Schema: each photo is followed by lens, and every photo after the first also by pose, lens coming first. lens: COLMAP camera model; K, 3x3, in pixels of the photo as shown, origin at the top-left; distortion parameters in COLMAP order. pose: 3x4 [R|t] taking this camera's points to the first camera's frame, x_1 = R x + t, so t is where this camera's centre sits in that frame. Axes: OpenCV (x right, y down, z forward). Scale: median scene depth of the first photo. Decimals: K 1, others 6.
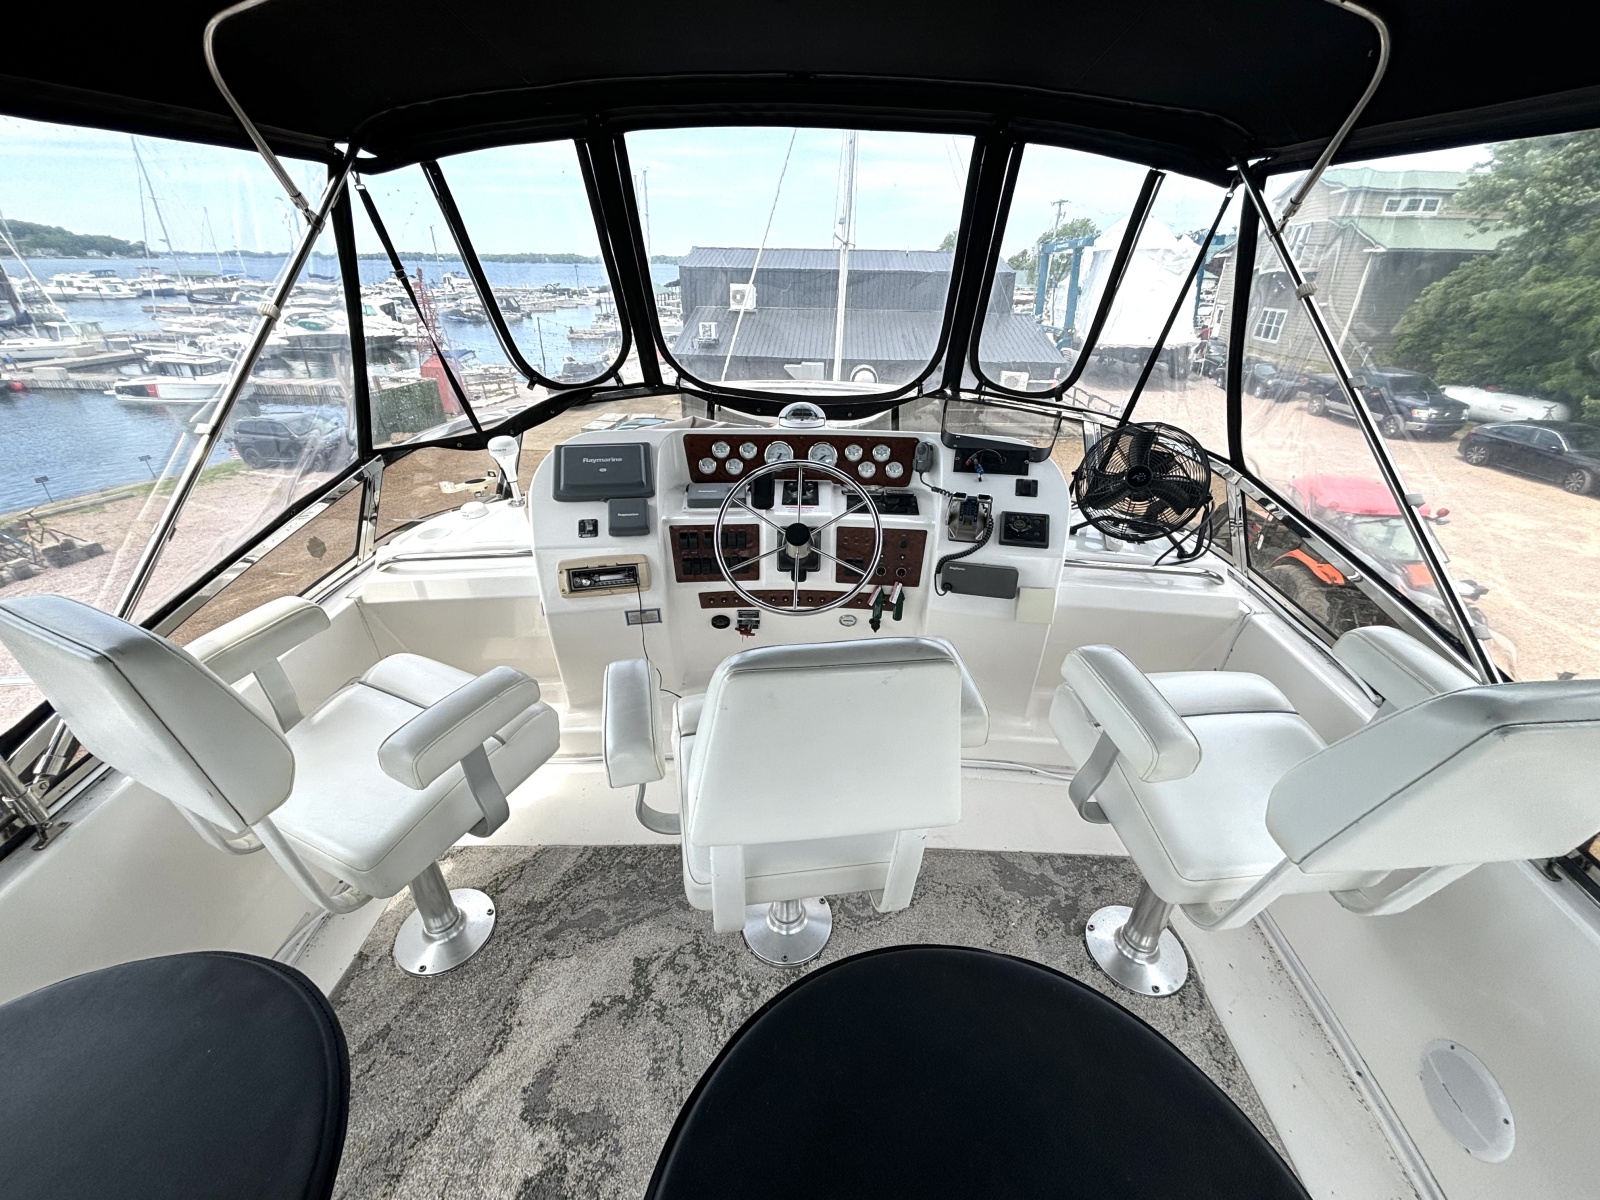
lens RADIAL K [[640.5, 0, 793.9], [0, 640.5, 600.8], [0, 0, 1]] dist [-0.002313, 0.000044]
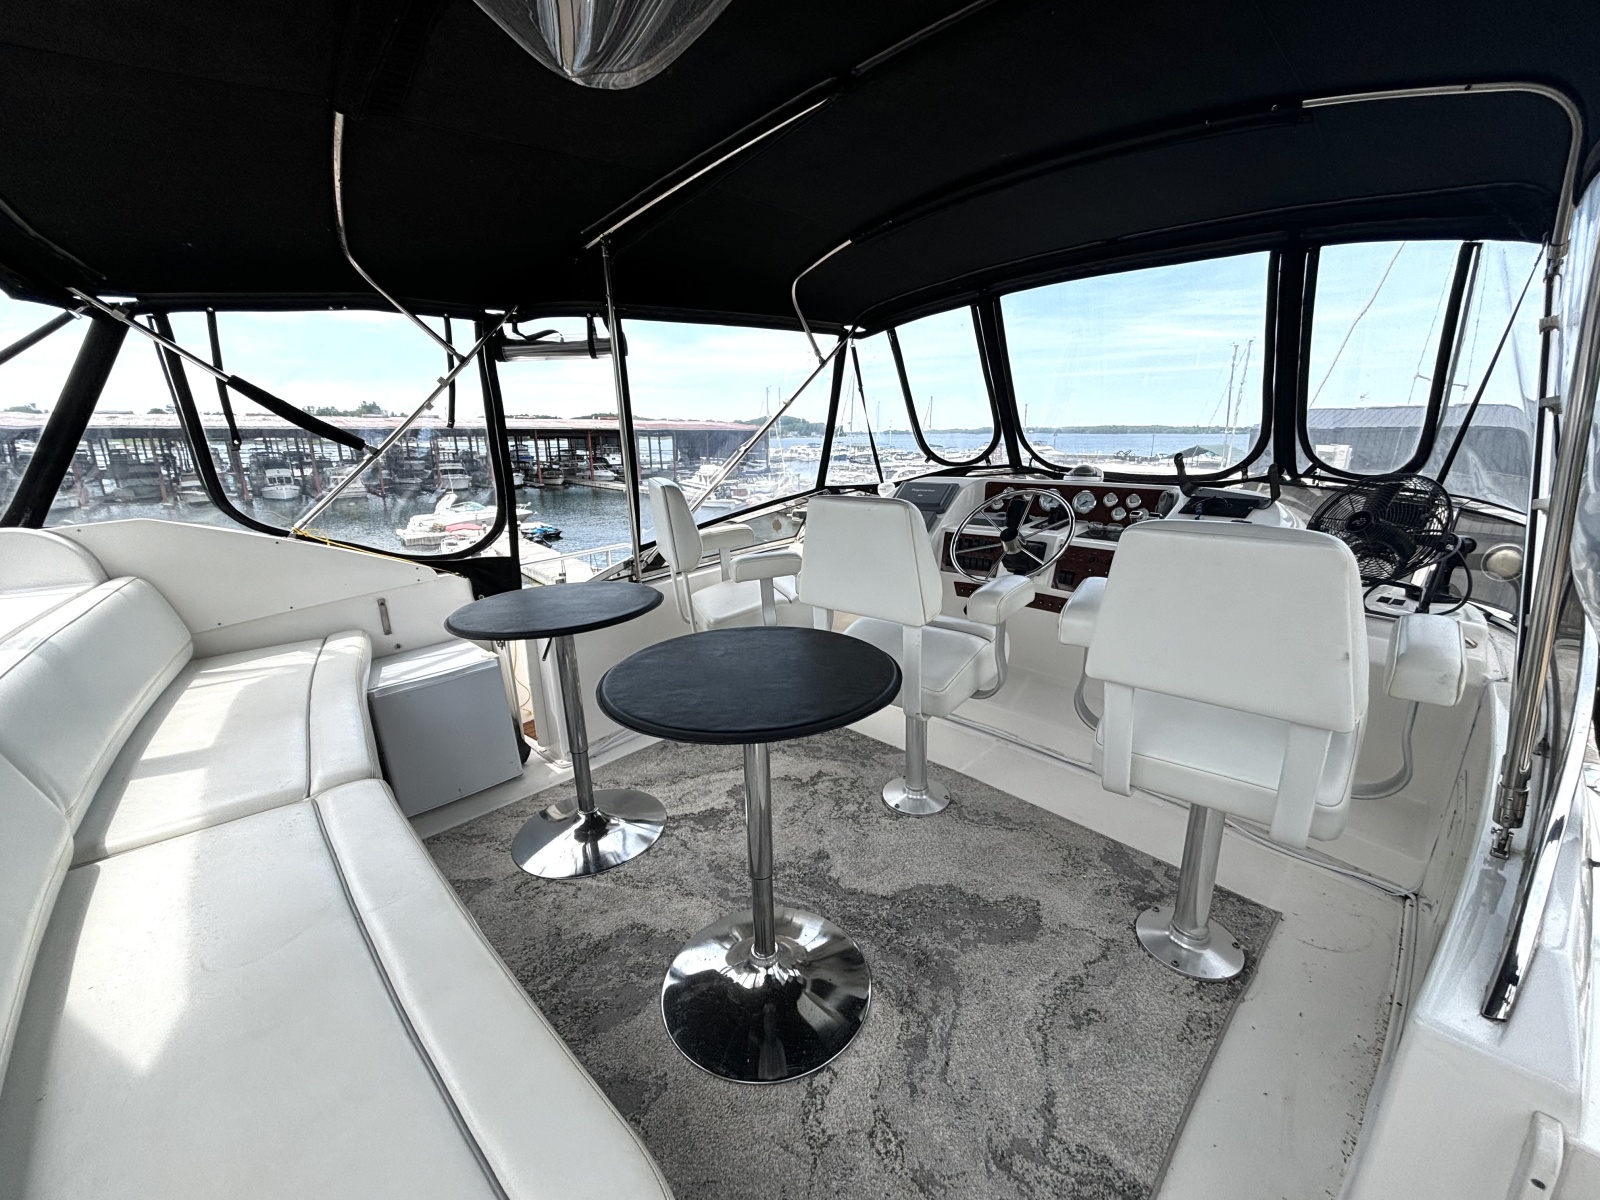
lens RADIAL K [[640.5, 0, 793.9], [0, 640.5, 600.8], [0, 0, 1]] dist [-0.002313, 0.000044]
pose [[0.697314, 0.163154, -0.697949, 0.599609], [-0.320637, 0.941891, -0.100167, 0.287341], [0.641049, 0.293636, 0.709107, -0.217182]]
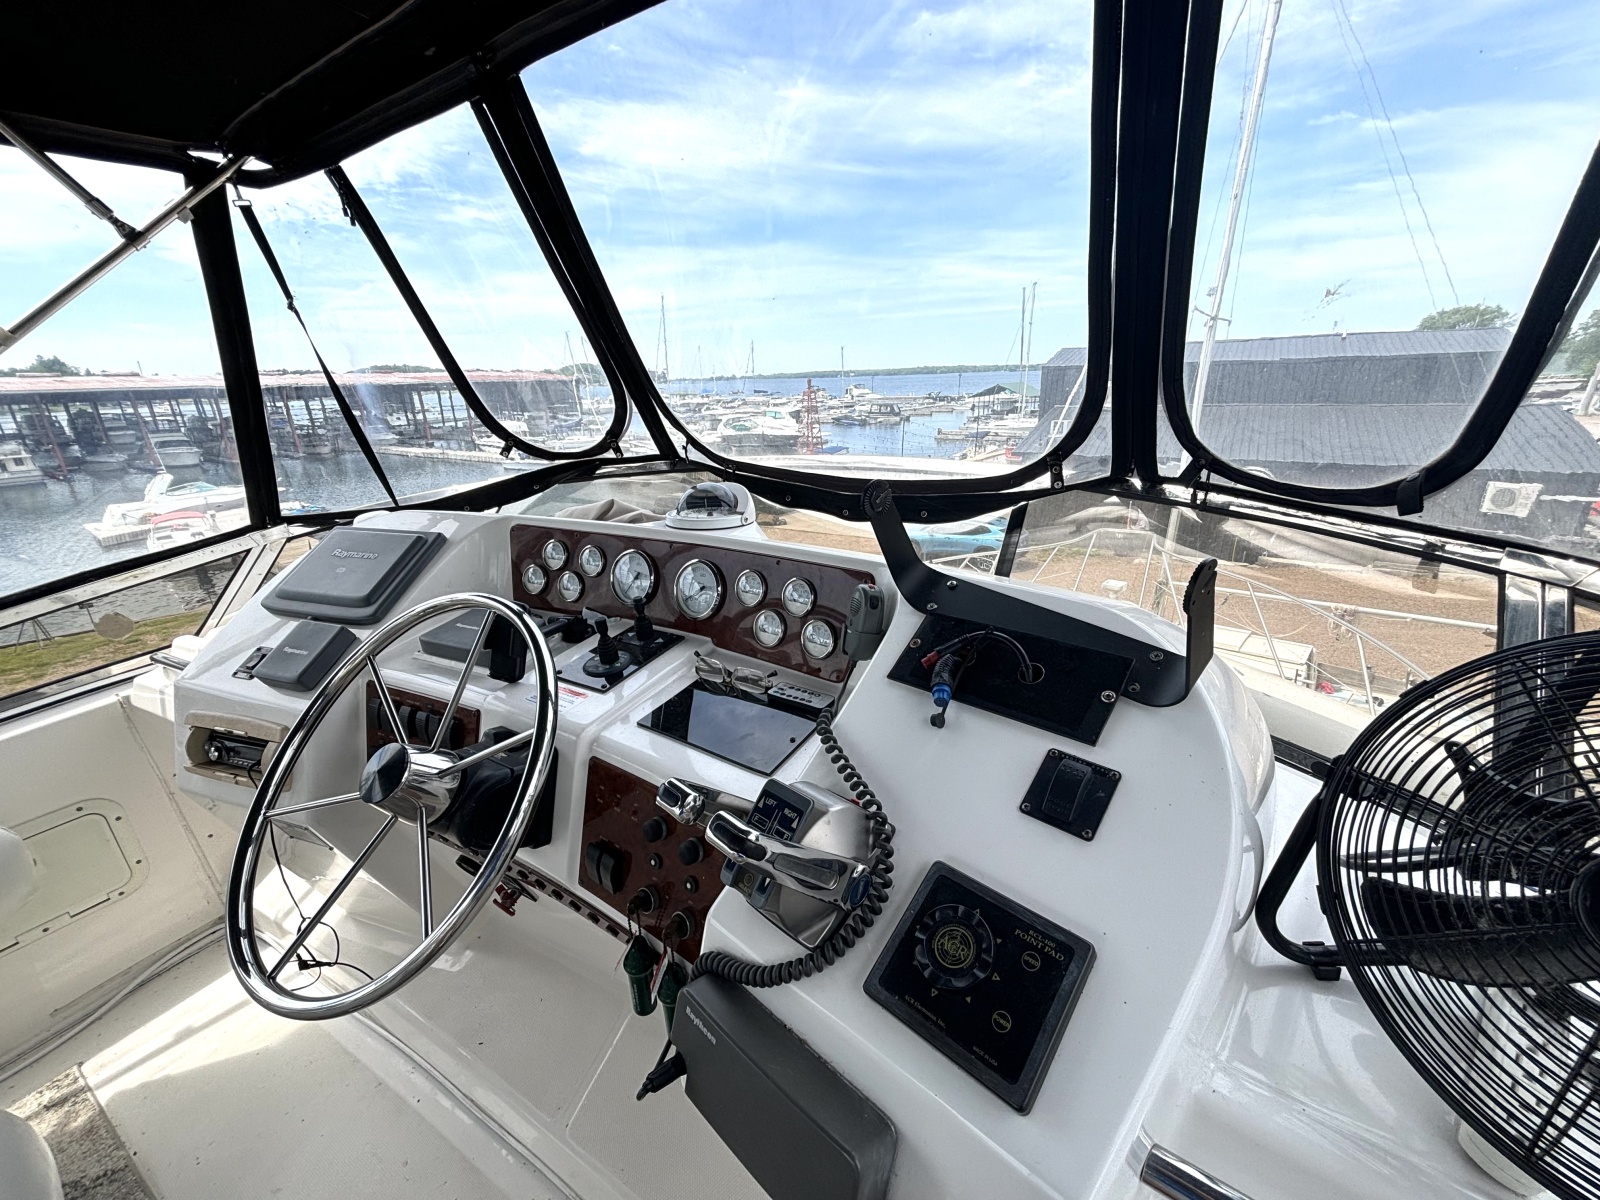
lens RADIAL K [[640.5, 0, 793.9], [0, 640.5, 600.8], [0, 0, 1]] dist [-0.002313, 0.000044]
pose [[0.855331, 0.131365, -0.501151, 0.377405], [-0.201832, 0.975386, -0.088800, -0.202155], [0.477151, 0.177102, 0.860792, 0.669943]]
